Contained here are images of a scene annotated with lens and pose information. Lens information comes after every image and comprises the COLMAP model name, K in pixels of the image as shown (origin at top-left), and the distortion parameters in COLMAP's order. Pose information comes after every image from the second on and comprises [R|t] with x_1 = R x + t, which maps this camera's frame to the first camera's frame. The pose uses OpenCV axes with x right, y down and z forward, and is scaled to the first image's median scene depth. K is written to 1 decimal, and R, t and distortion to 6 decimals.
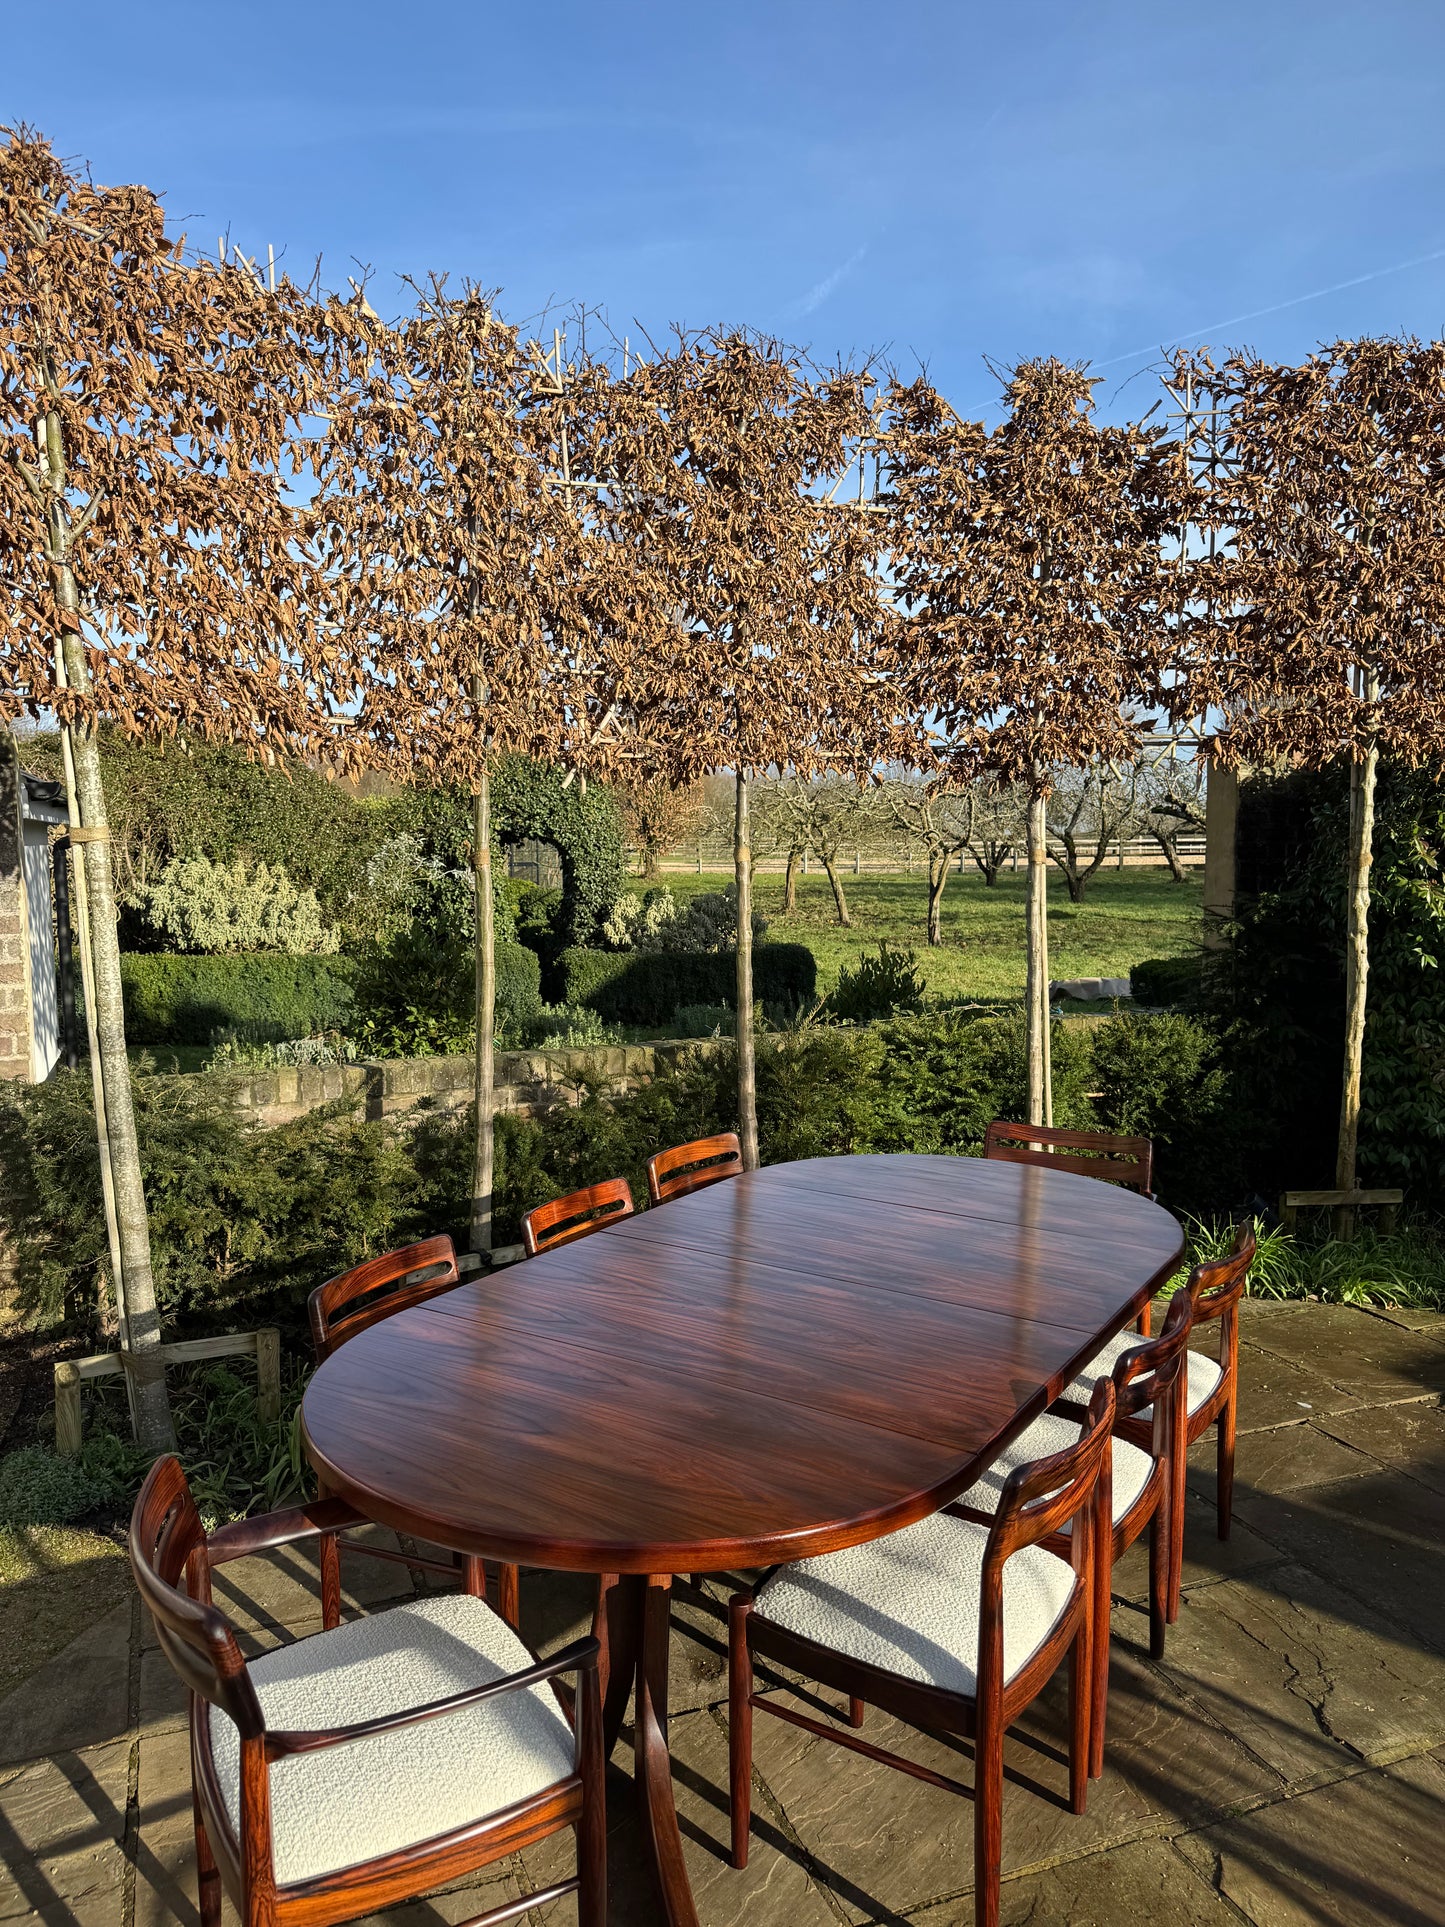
lens RADIAL K [[1353.1, 0, 722.1], [0, 1353.1, 961.2], [0, 0, 1]] dist [0.162009, -0.314008]
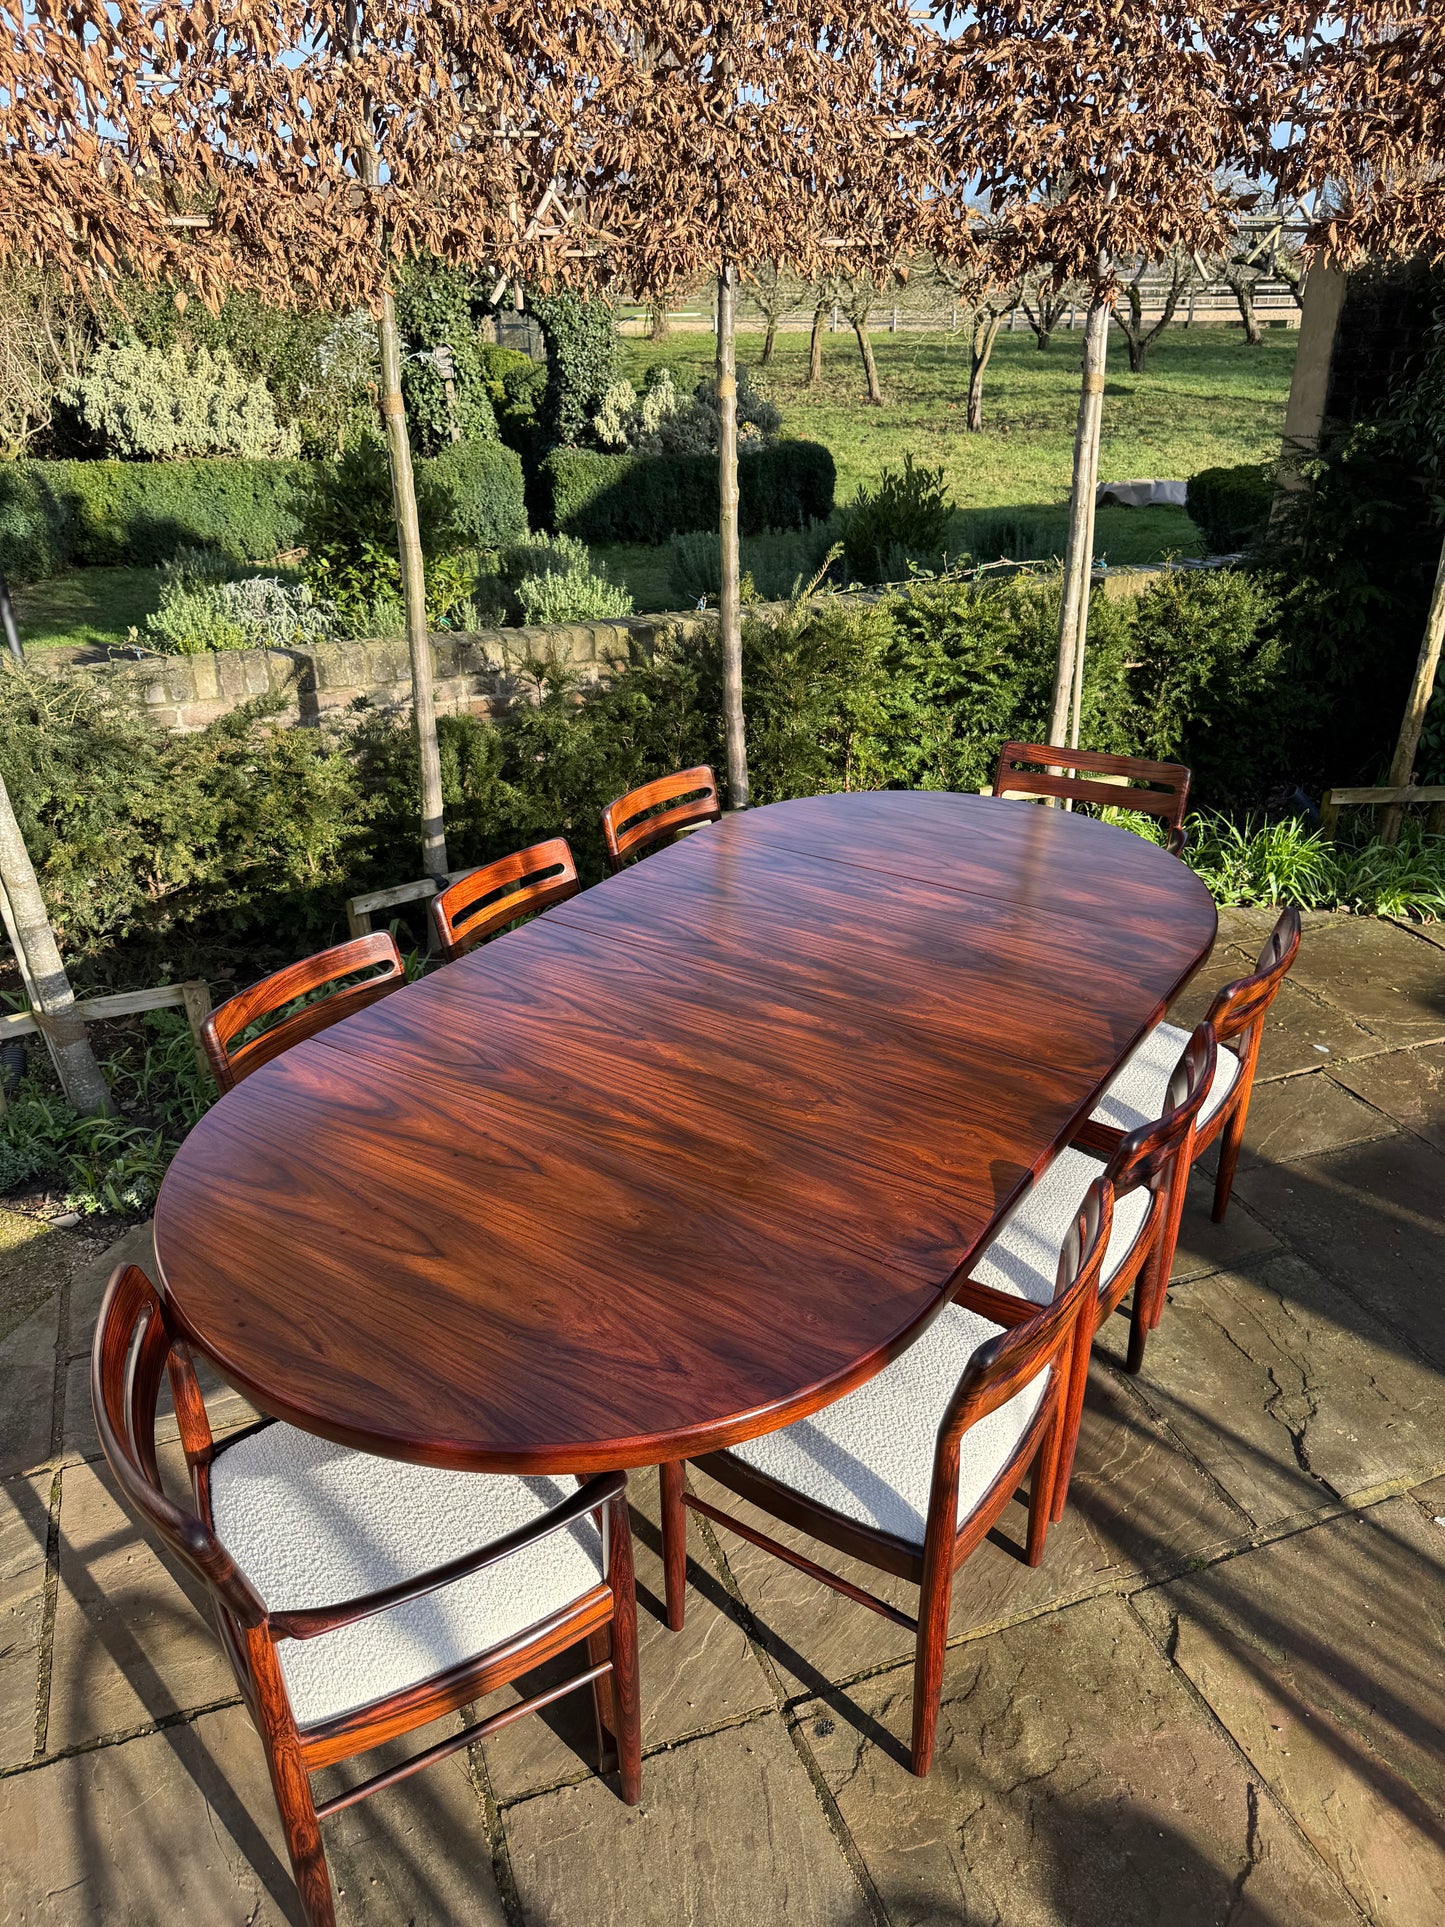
lens RADIAL K [[1373.1, 0, 721.9], [0, 1373.1, 954.1], [0, 0, 1]] dist [0.021675, -0.034096]
pose [[0.999865, 0.002231, -0.016286, 0.025730], [0.003739, 0.933894, 0.357531, -0.054669], [0.016007, -0.357544, 0.933759, 0.115982]]
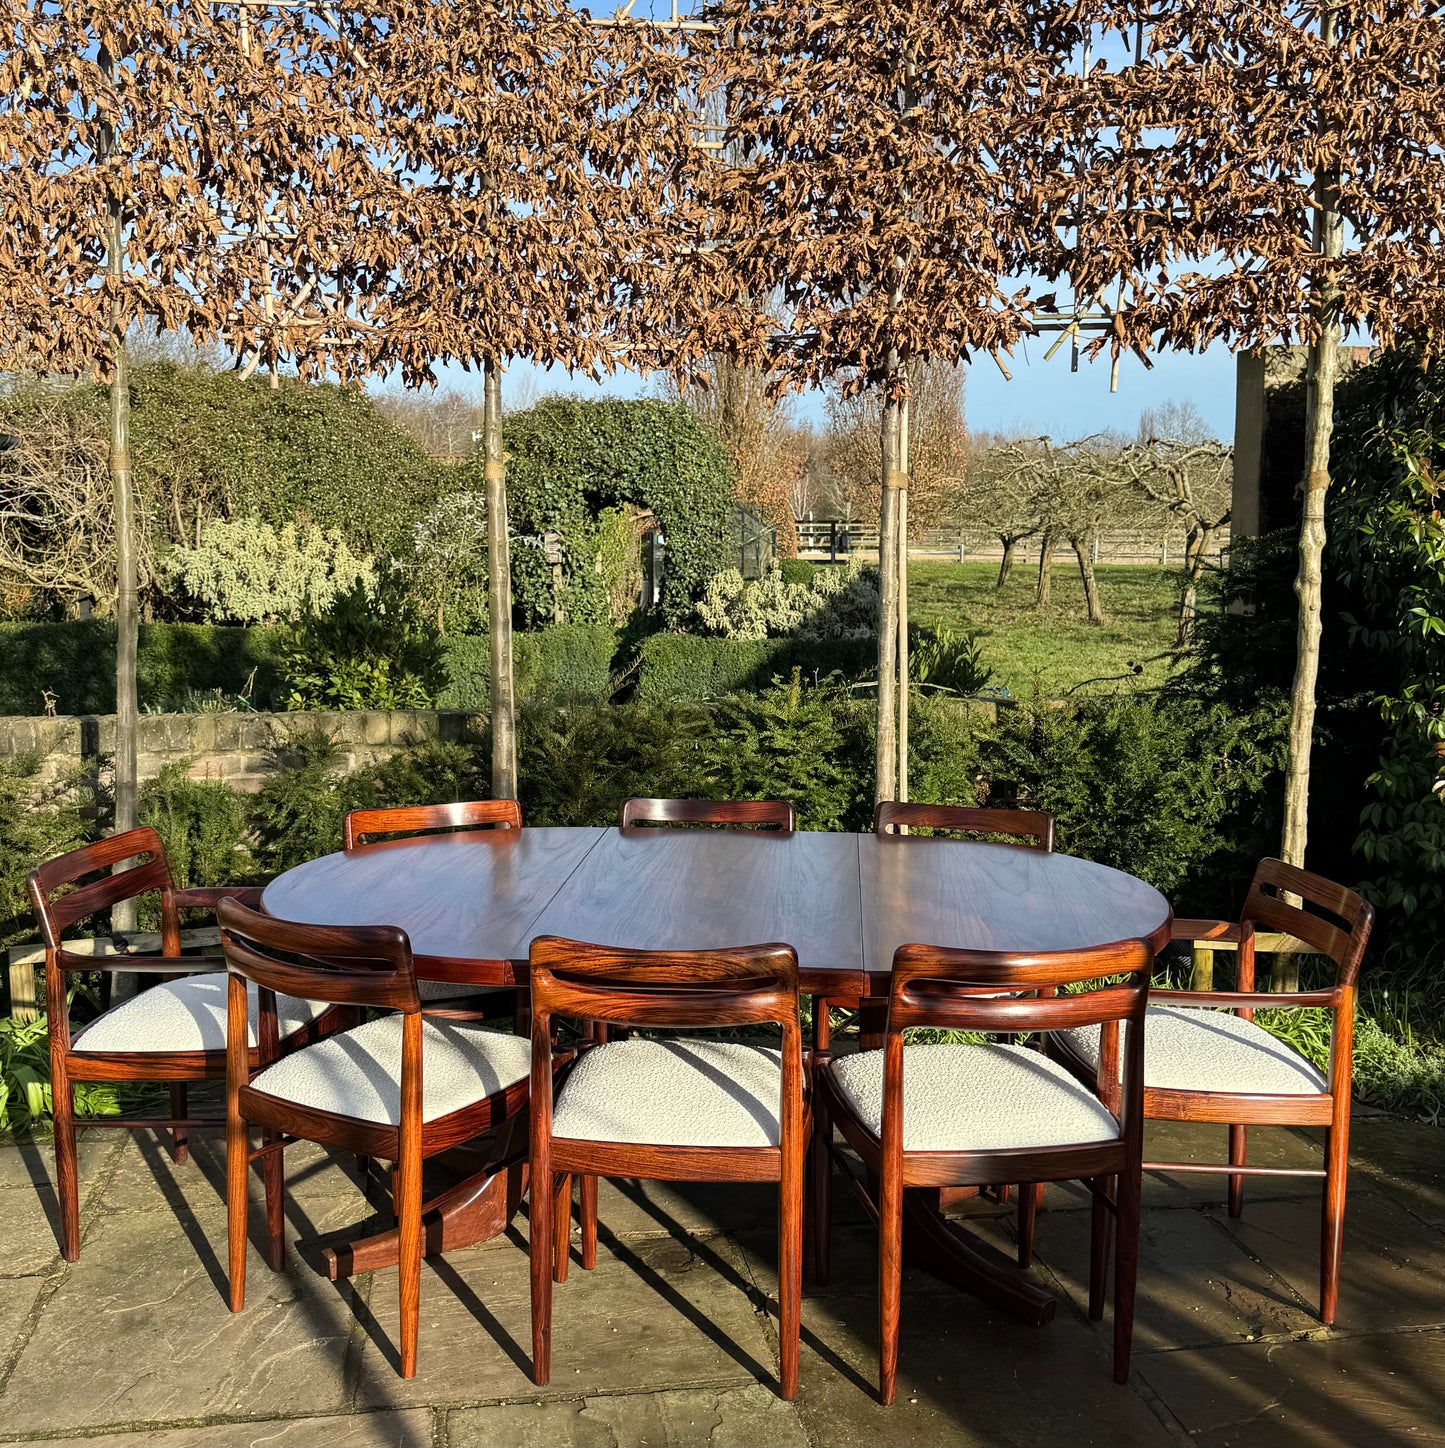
lens RADIAL K [[1593.3, 0, 715.1], [0, 1593.3, 735.1], [0, 0, 1]] dist [0.182563, -0.384085]
pose [[0.976451, 0.035480, -0.212803, 0.337670], [-0.027596, 0.998822, 0.039908, 0.034364], [0.213969, -0.033096, 0.976280, 0.094051]]
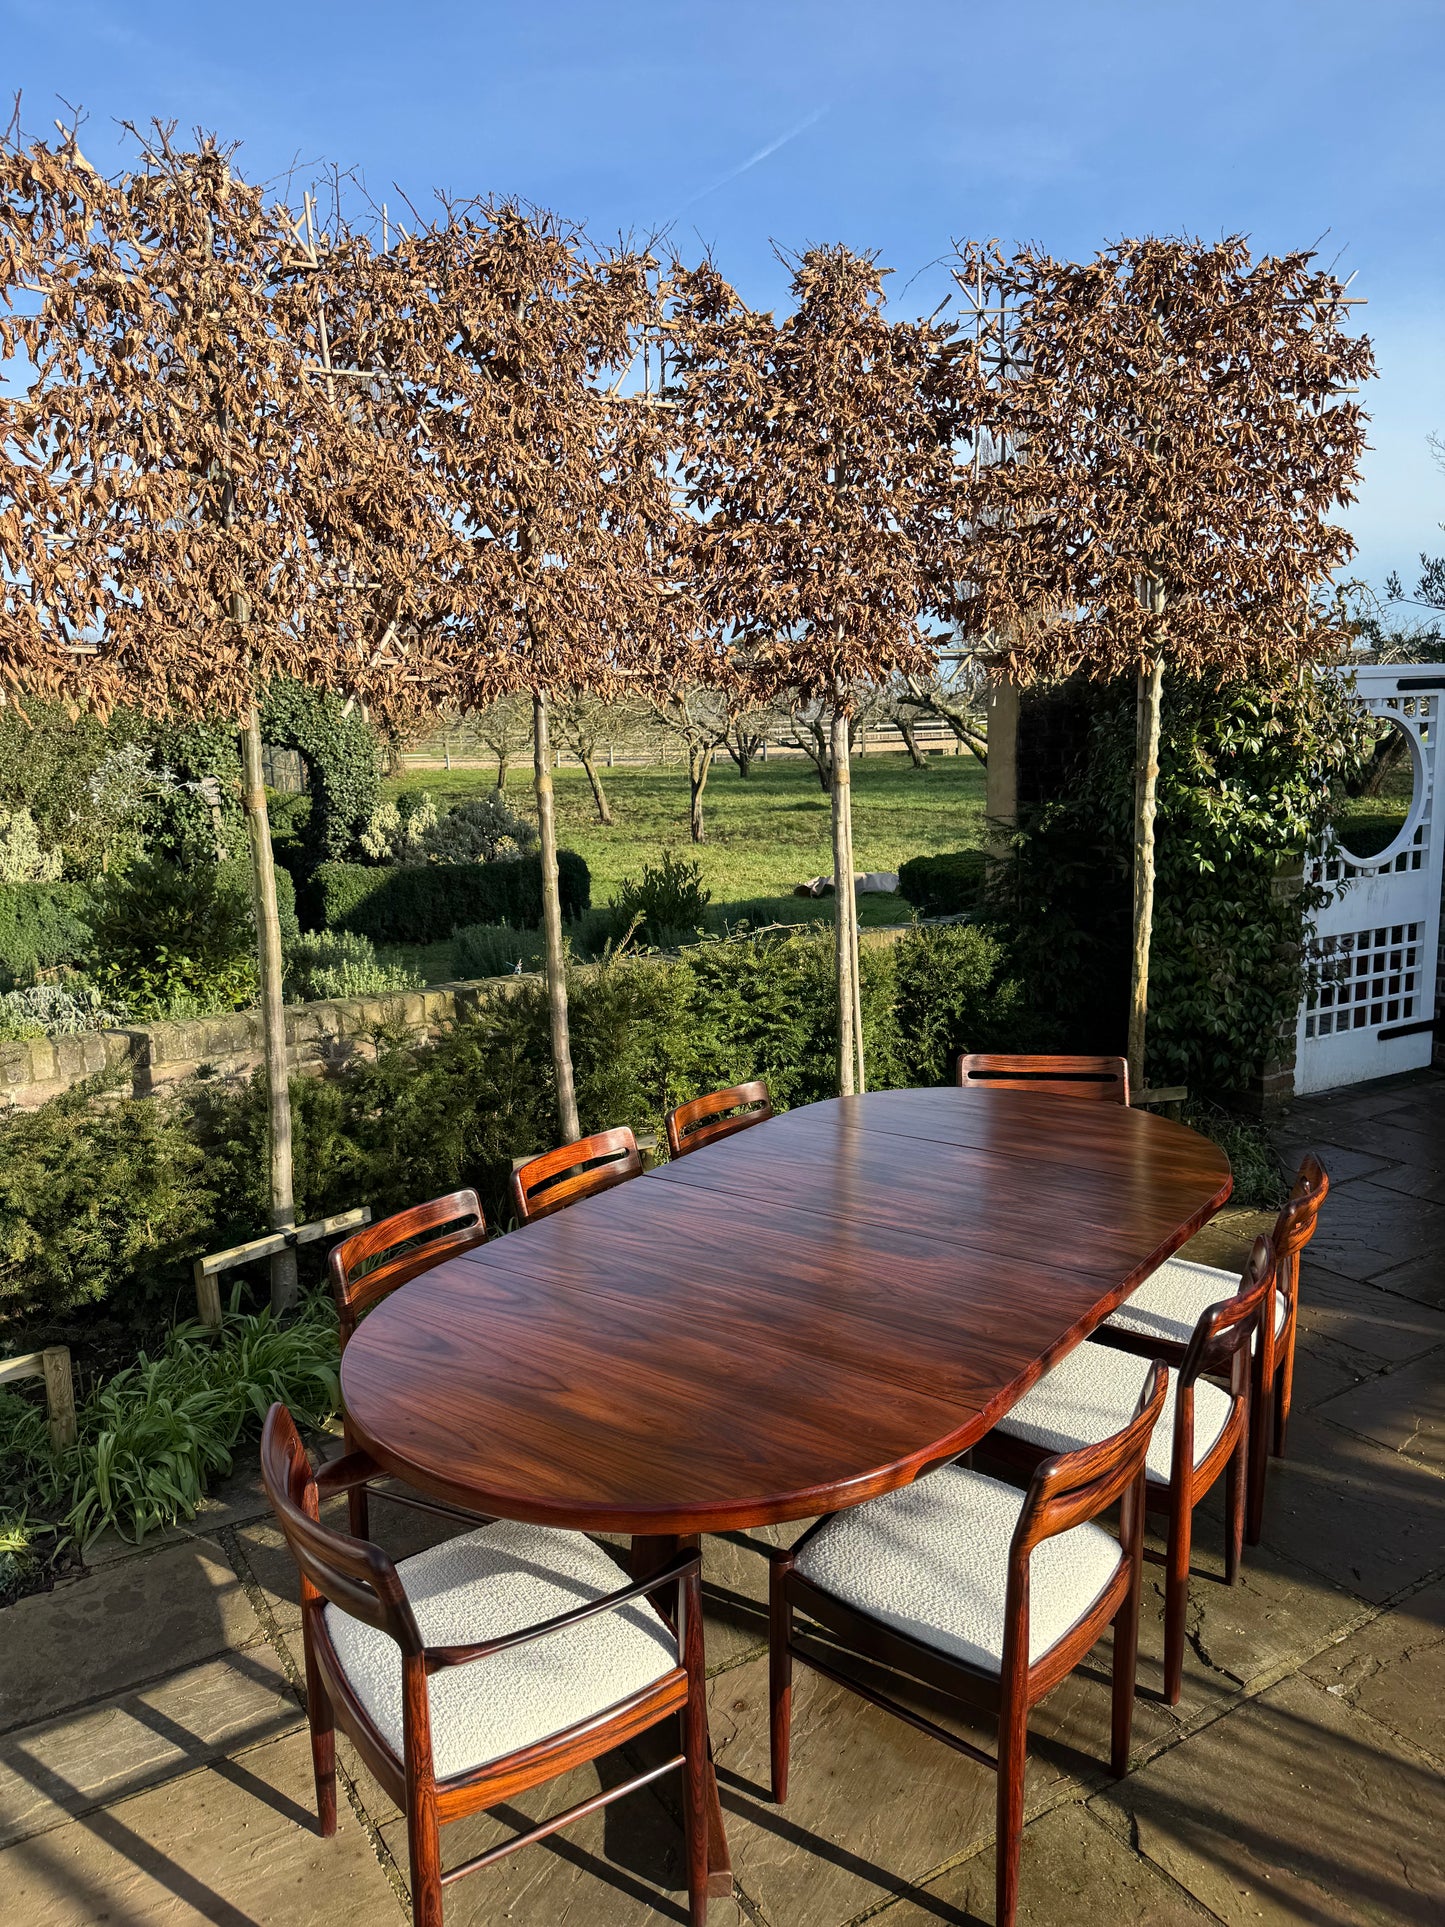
lens RADIAL K [[1349.0, 0, 711.9], [0, 1349.0, 963.8], [0, 0, 1]] dist [0.172764, -0.362146]
pose [[0.983781, -0.051647, 0.171780, -0.036444], [0.037172, 0.995563, 0.086443, -0.030421], [-0.175483, -0.078656, 0.981335, 0.047857]]
